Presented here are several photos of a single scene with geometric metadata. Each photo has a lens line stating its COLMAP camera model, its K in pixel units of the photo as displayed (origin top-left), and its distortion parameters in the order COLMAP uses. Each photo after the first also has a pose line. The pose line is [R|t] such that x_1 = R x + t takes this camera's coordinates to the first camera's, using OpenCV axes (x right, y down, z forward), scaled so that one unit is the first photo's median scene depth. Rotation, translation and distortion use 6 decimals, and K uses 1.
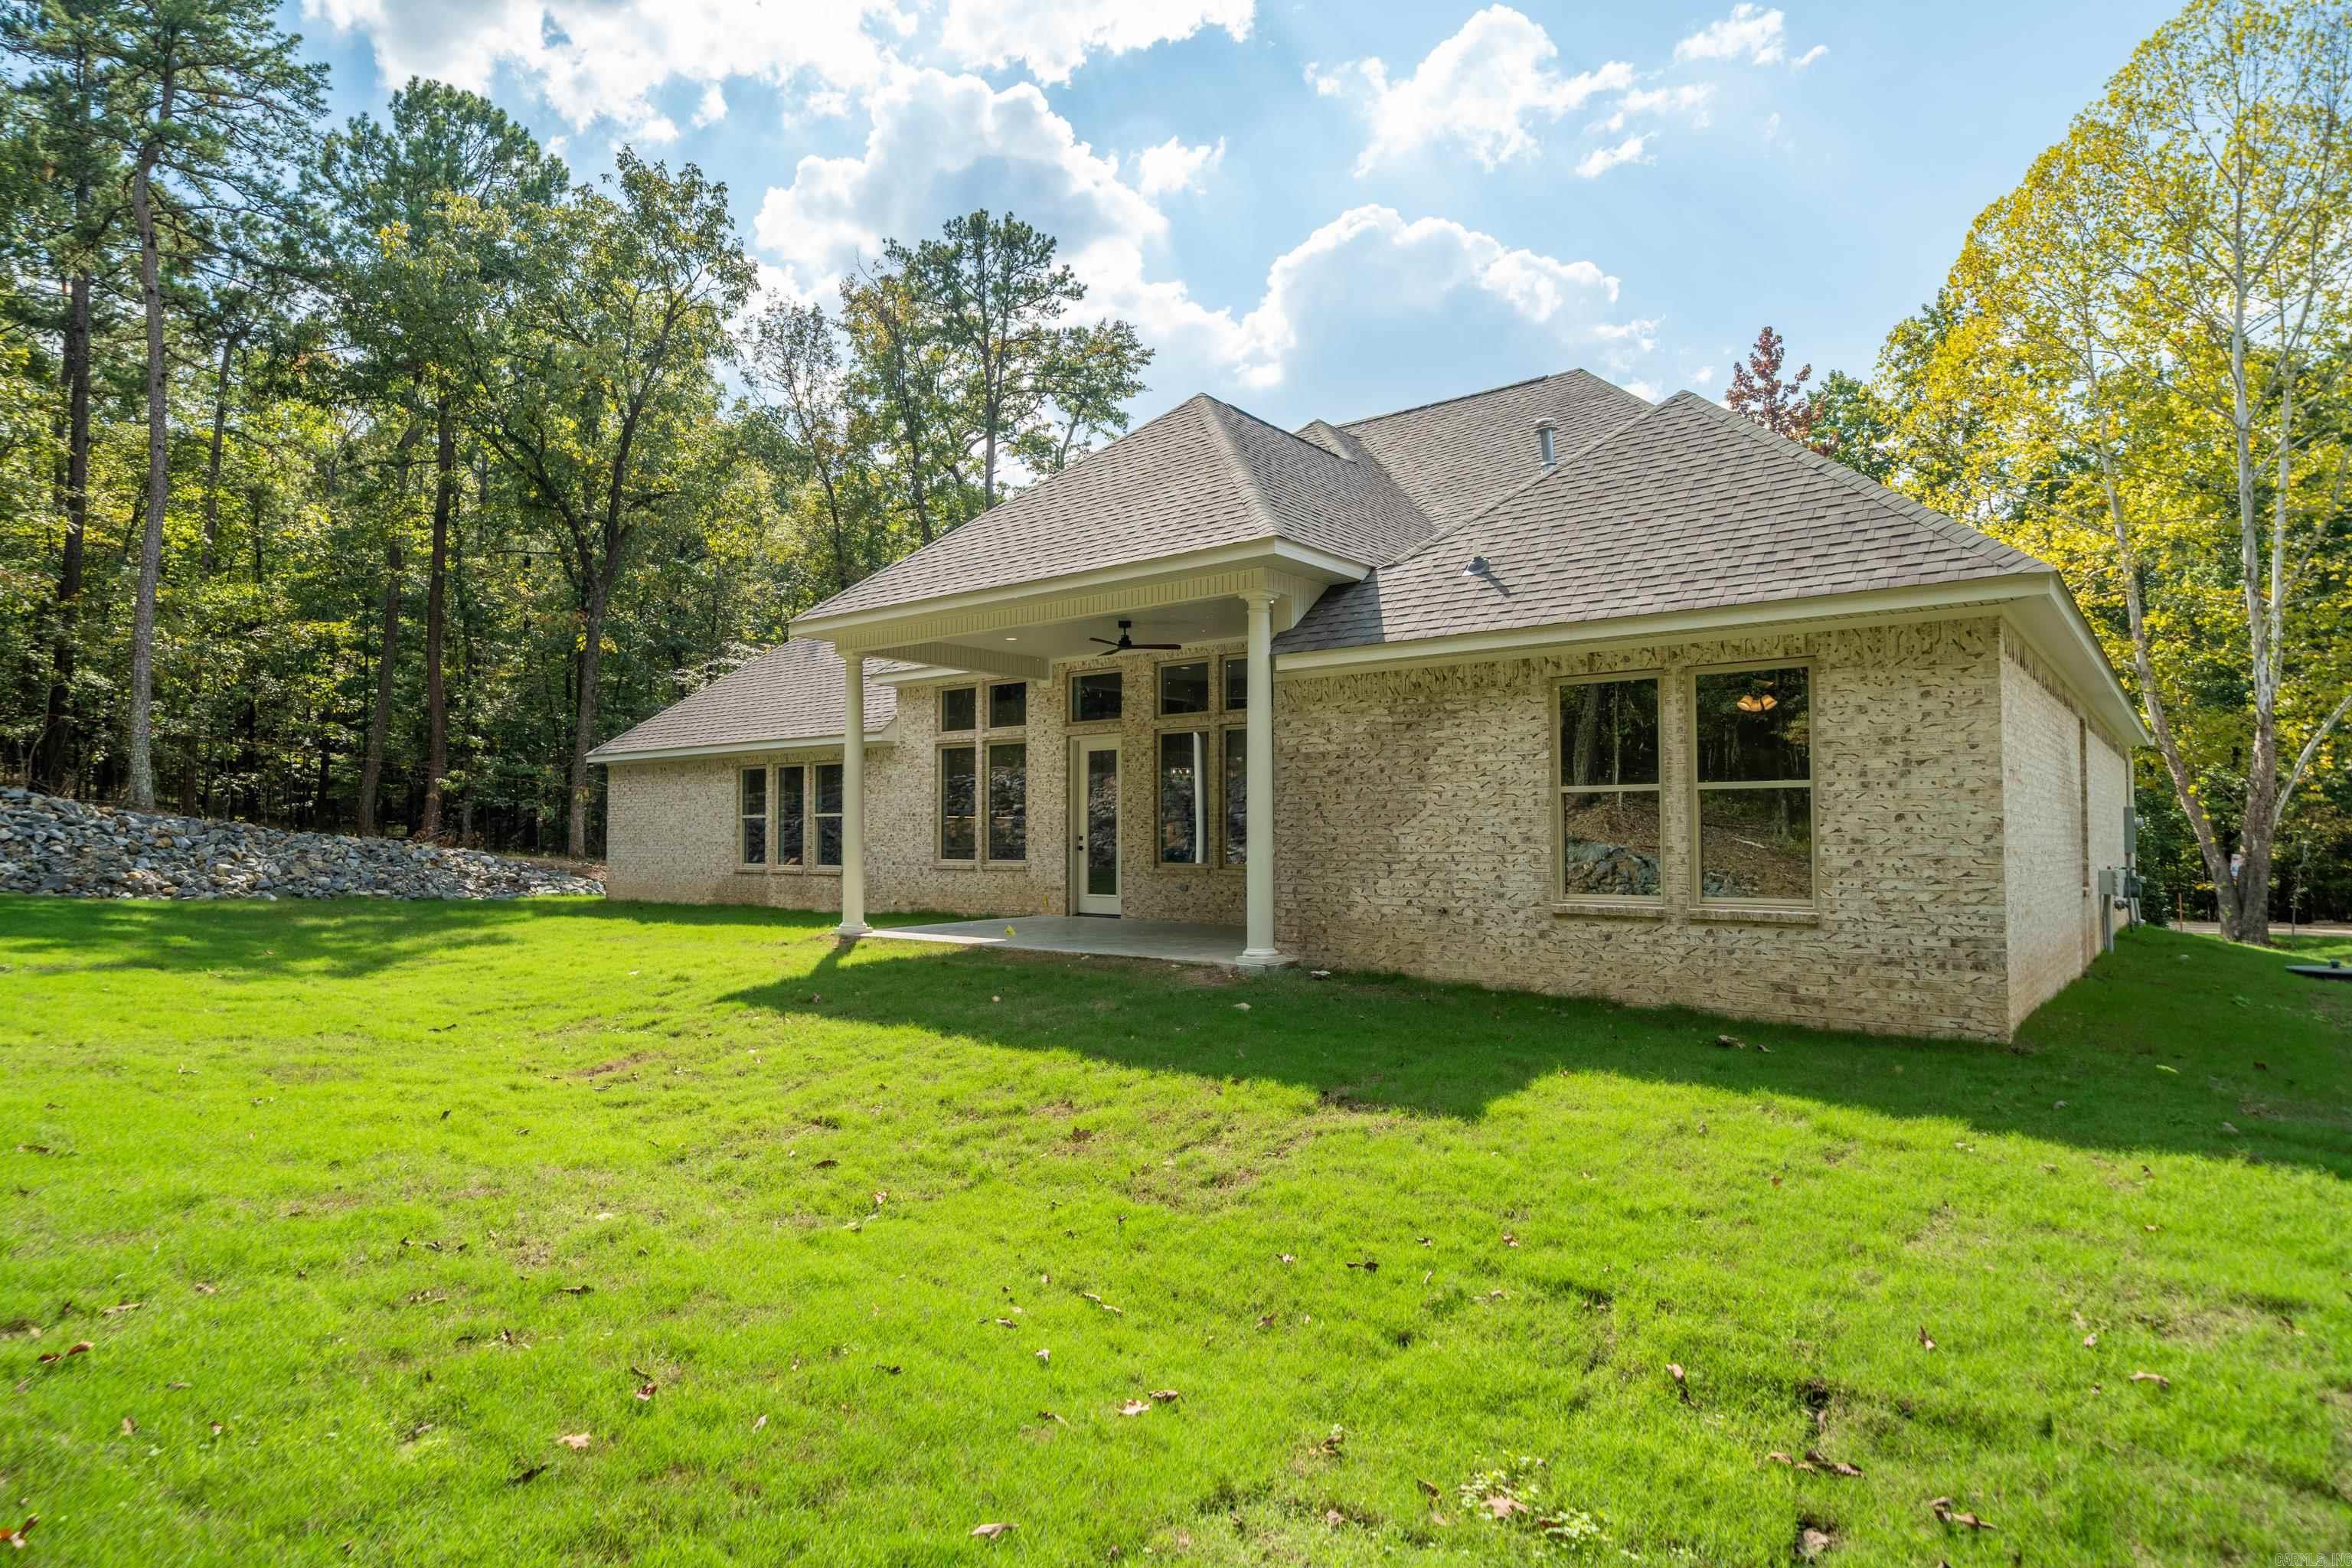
lens RADIAL K [[1303.5, 0, 1173.2], [0, 1303.5, 788.2], [0, 0, 1]] dist [0.001624, 0.000166]
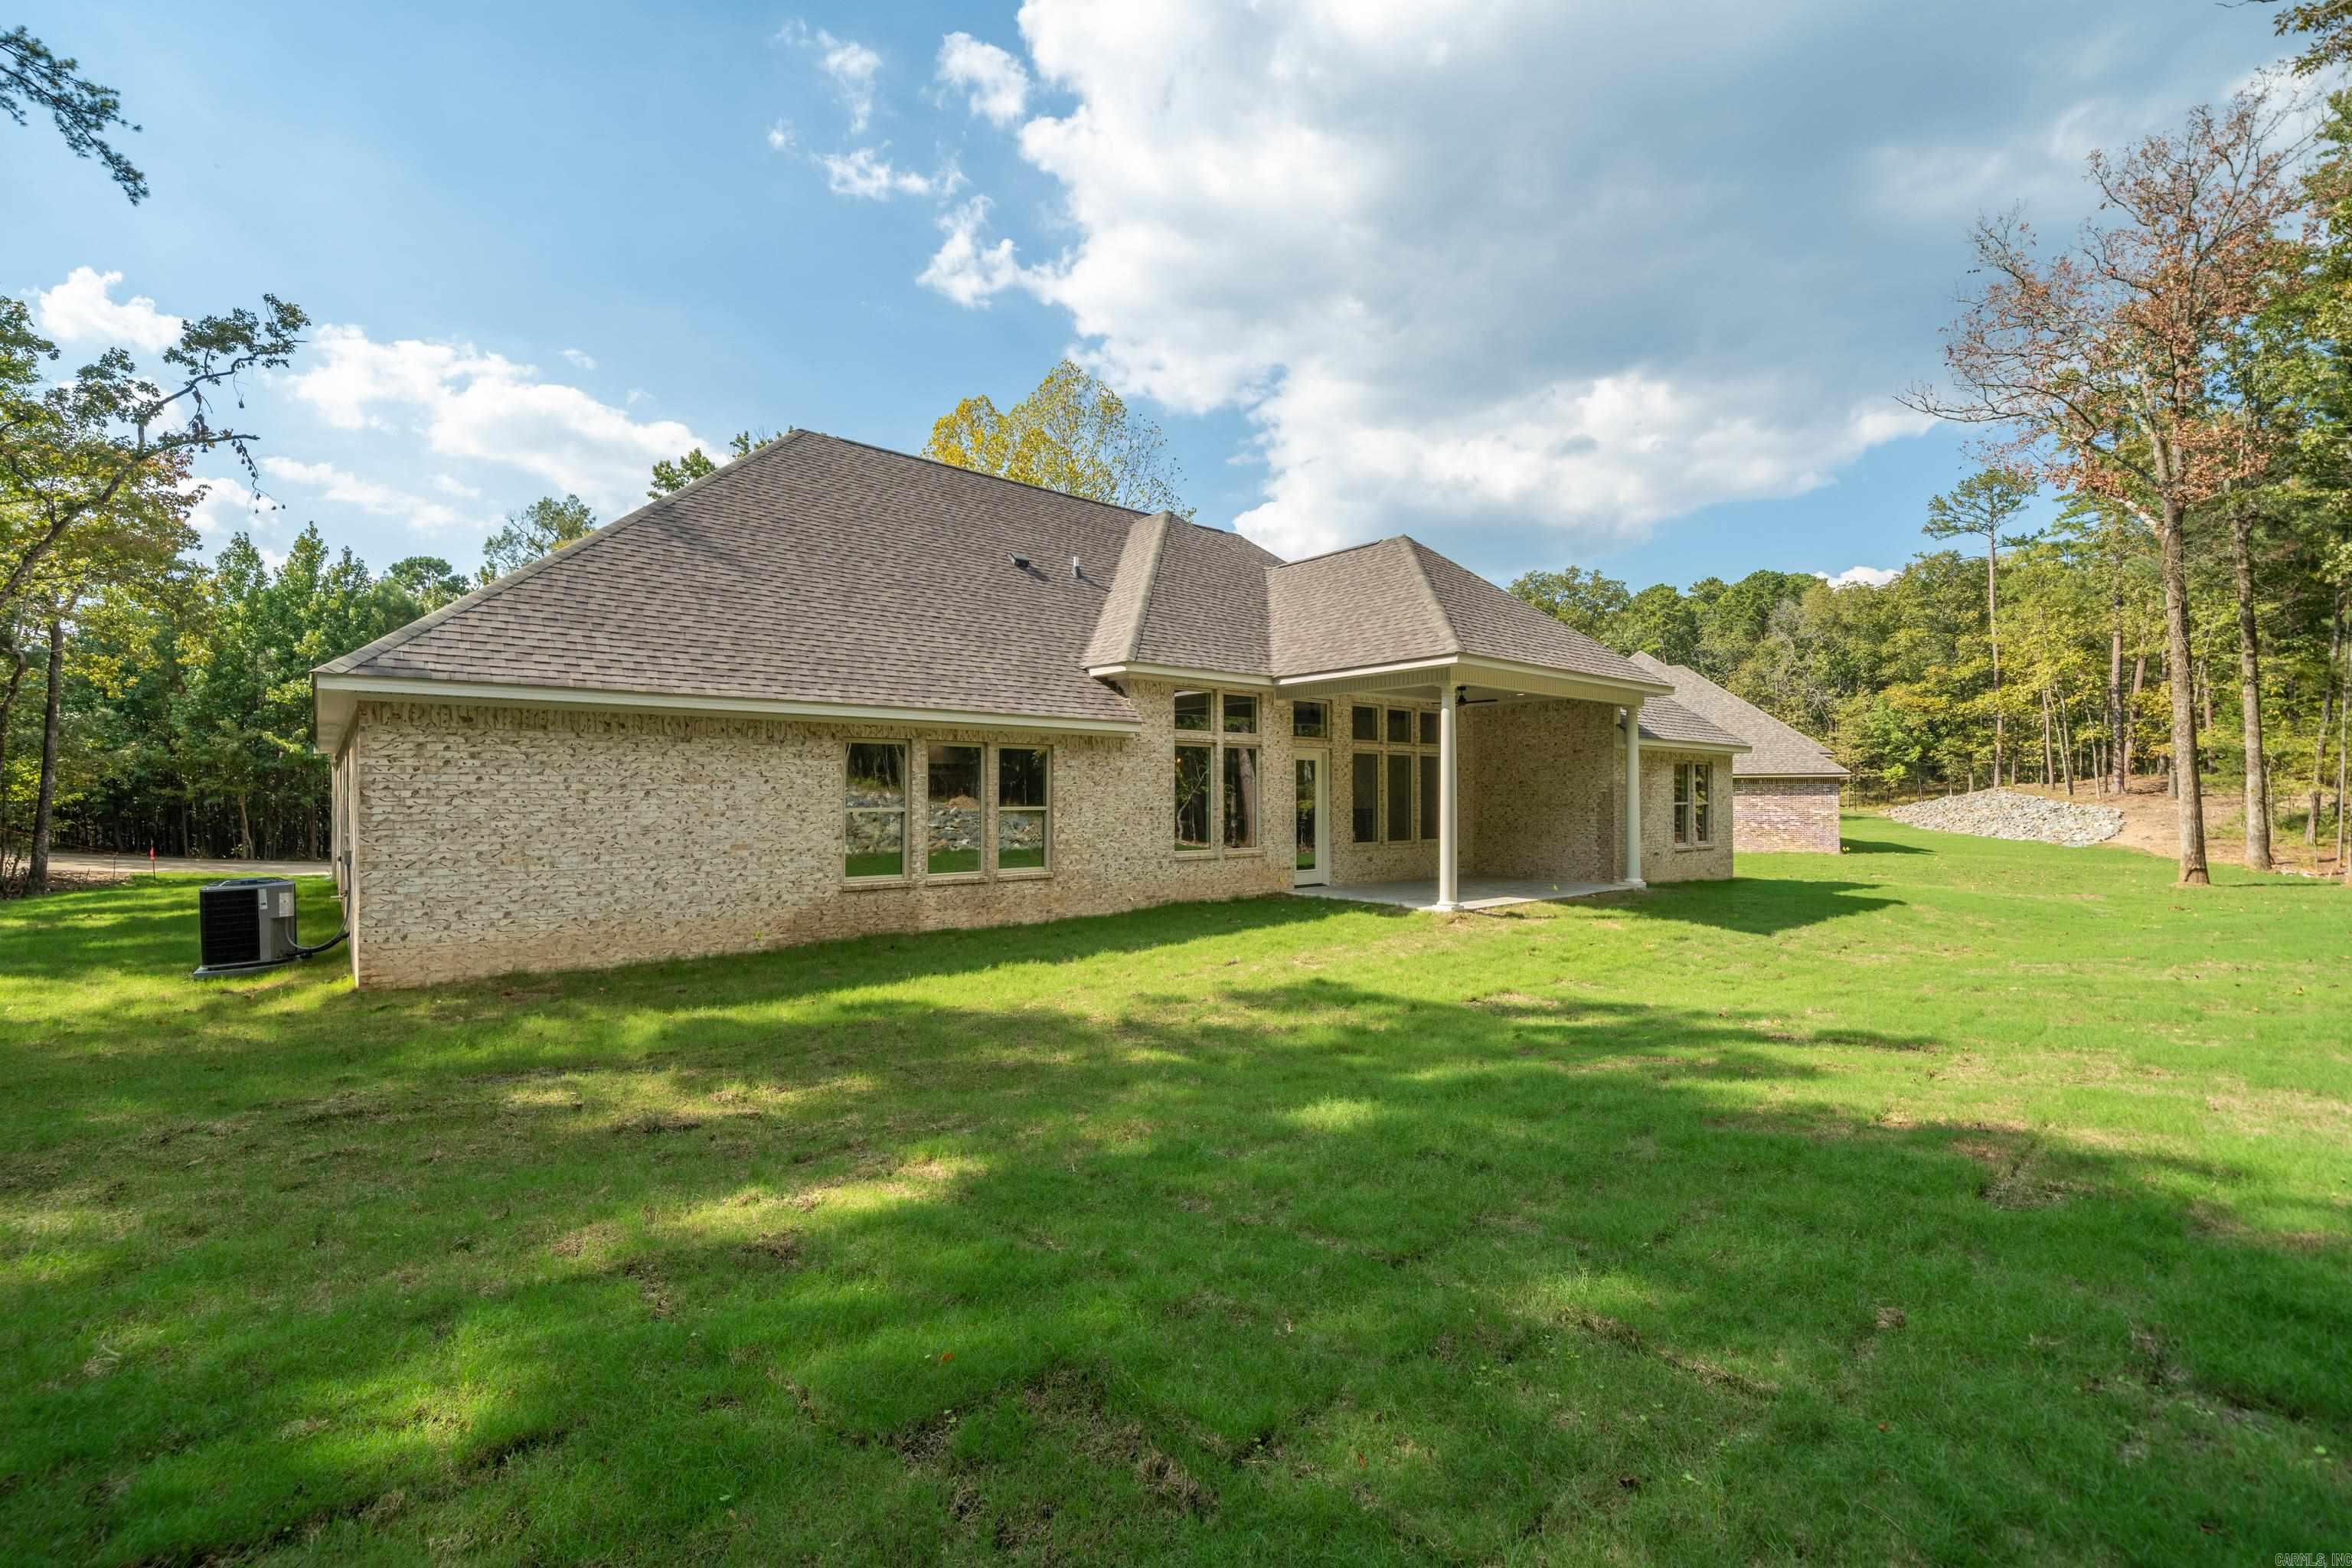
lens RADIAL K [[1107.1, 0, 1234.8], [0, 1107.1, 800.3], [0, 0, 1]] dist [-0.006325, -0.001132]
pose [[0.107049, 0.004349, 0.994244, -1.172303], [-0.028753, 0.999586, -0.001276, 0.014804], [-0.993838, -0.028451, 0.107130, 0.954656]]
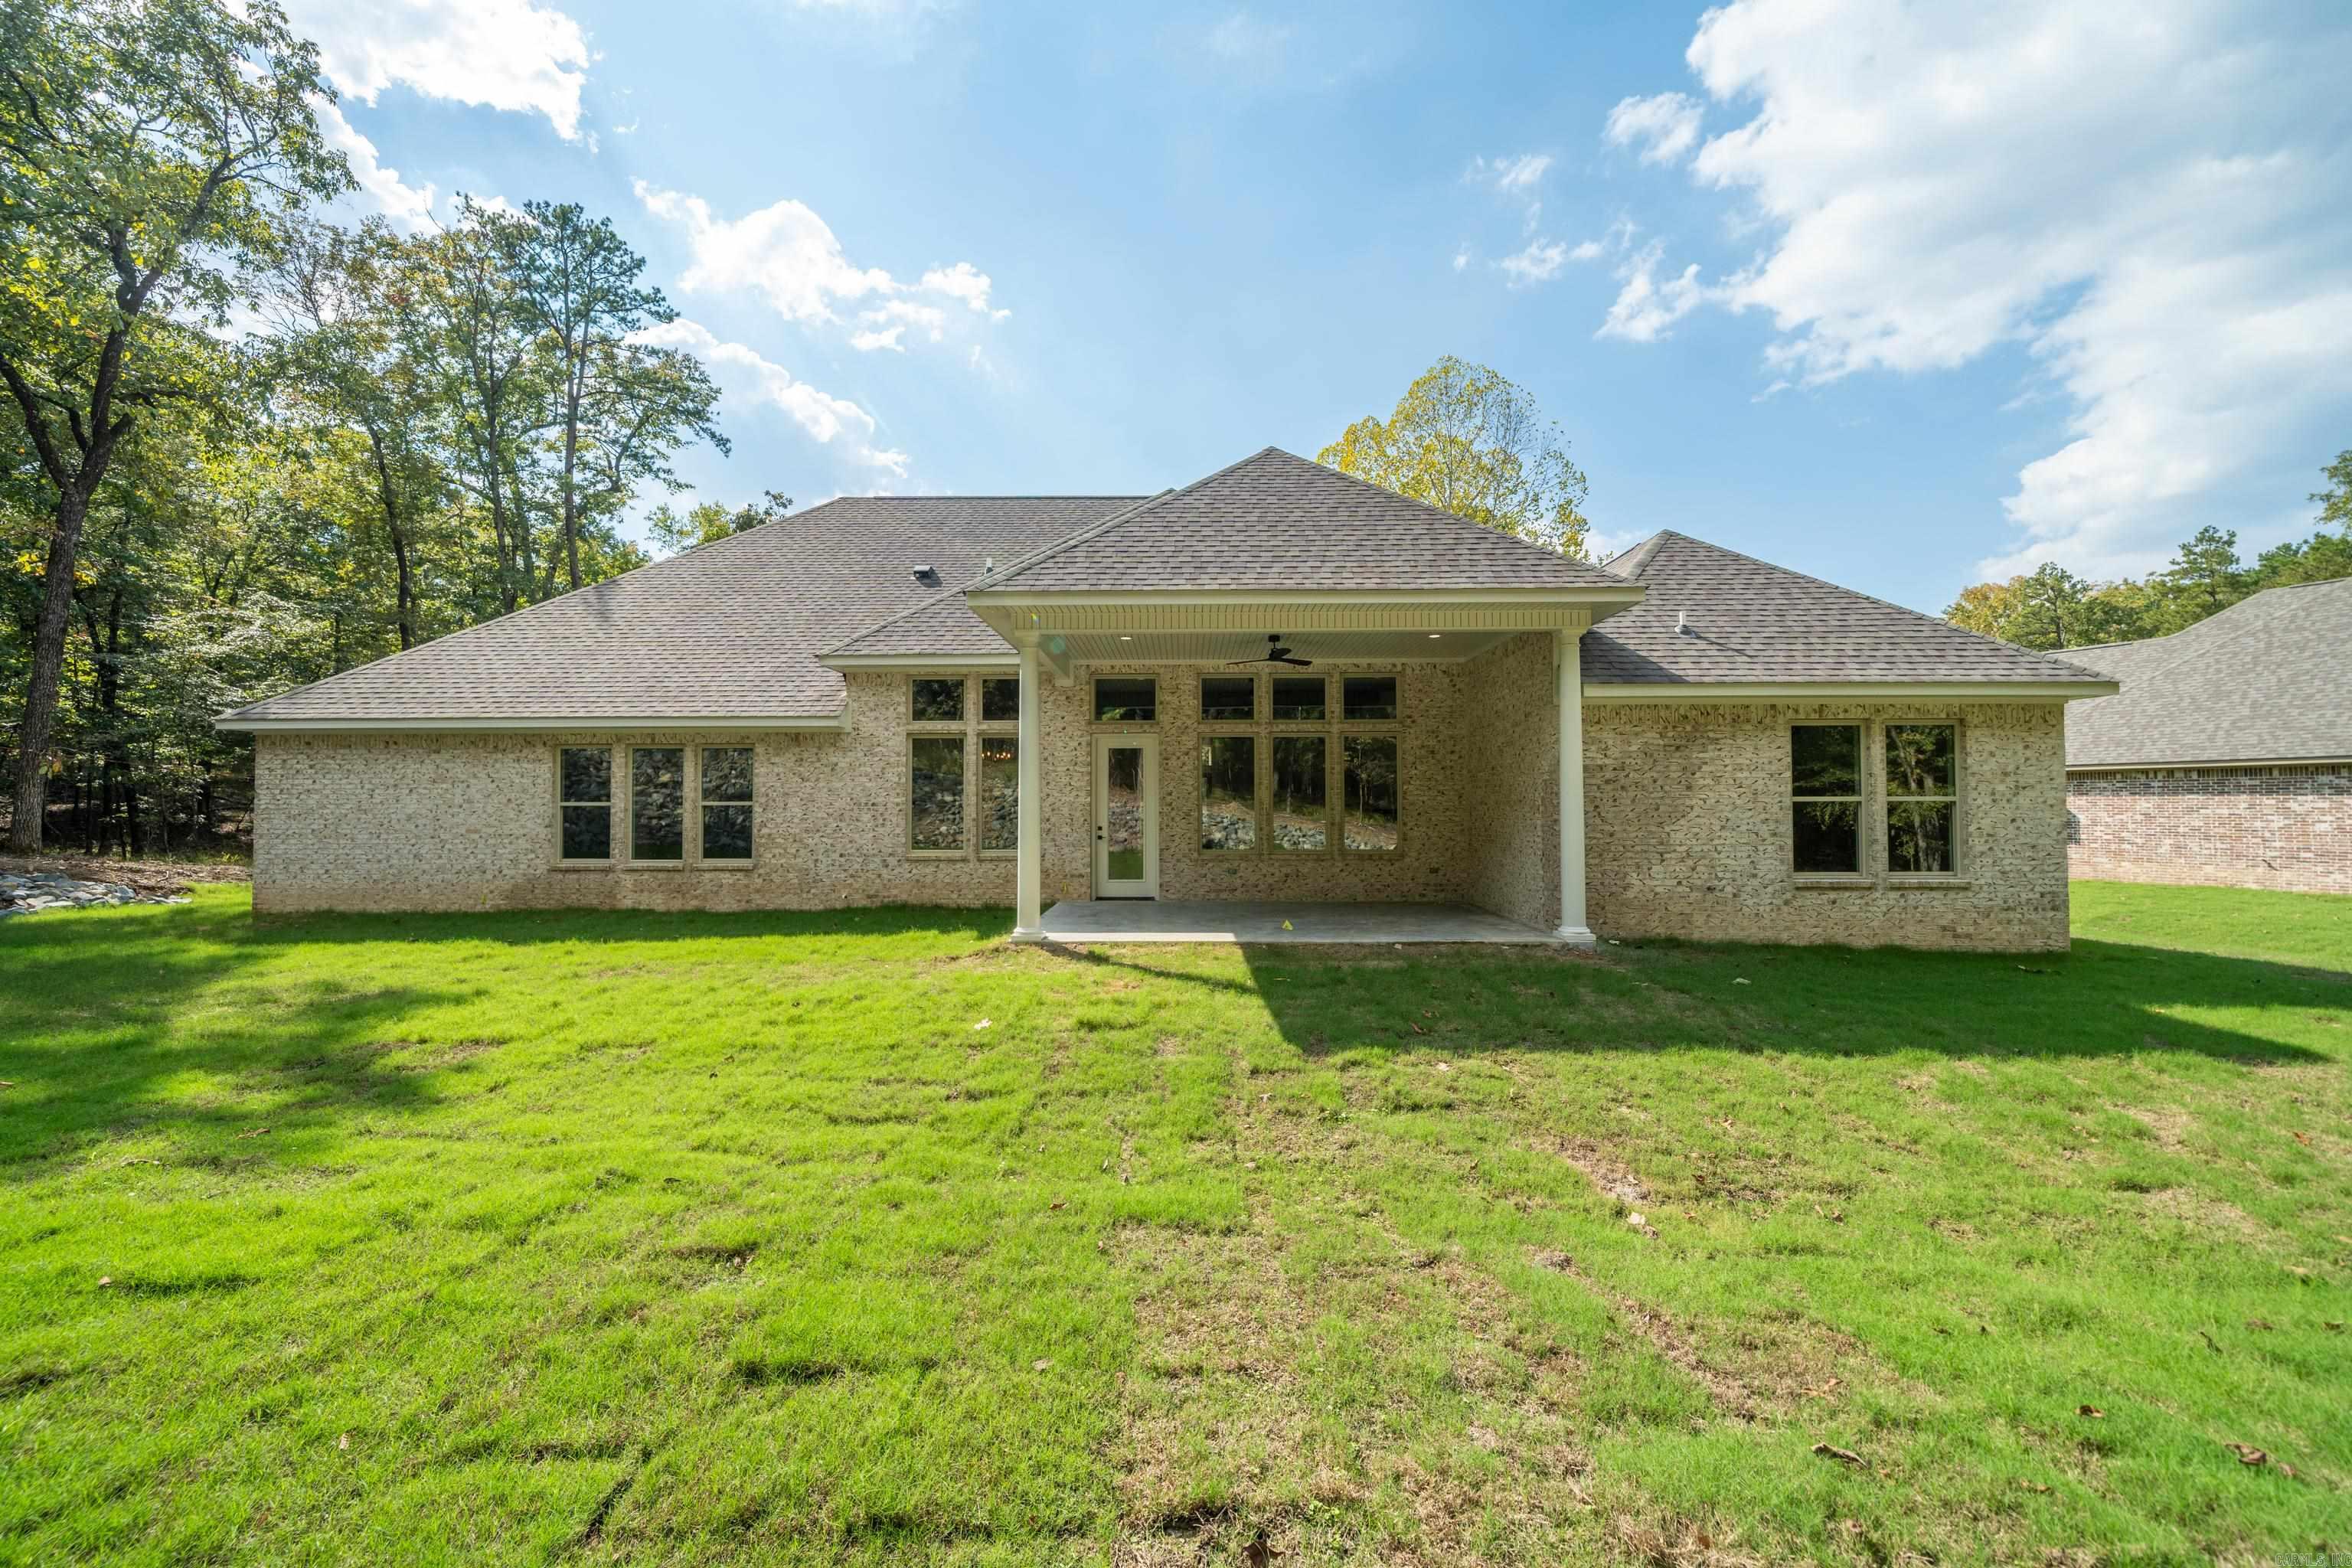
lens RADIAL K [[909.7, 0, 1167.5], [0, 909.7, 766.9], [0, 0, 1]] dist [-0.004651, 0.000824]
pose [[0.792120, 0.026816, 0.609776, -0.495941], [-0.021641, 0.999640, -0.015849, -0.002021], [-0.609982, -0.000642, 0.792415, 0.372345]]
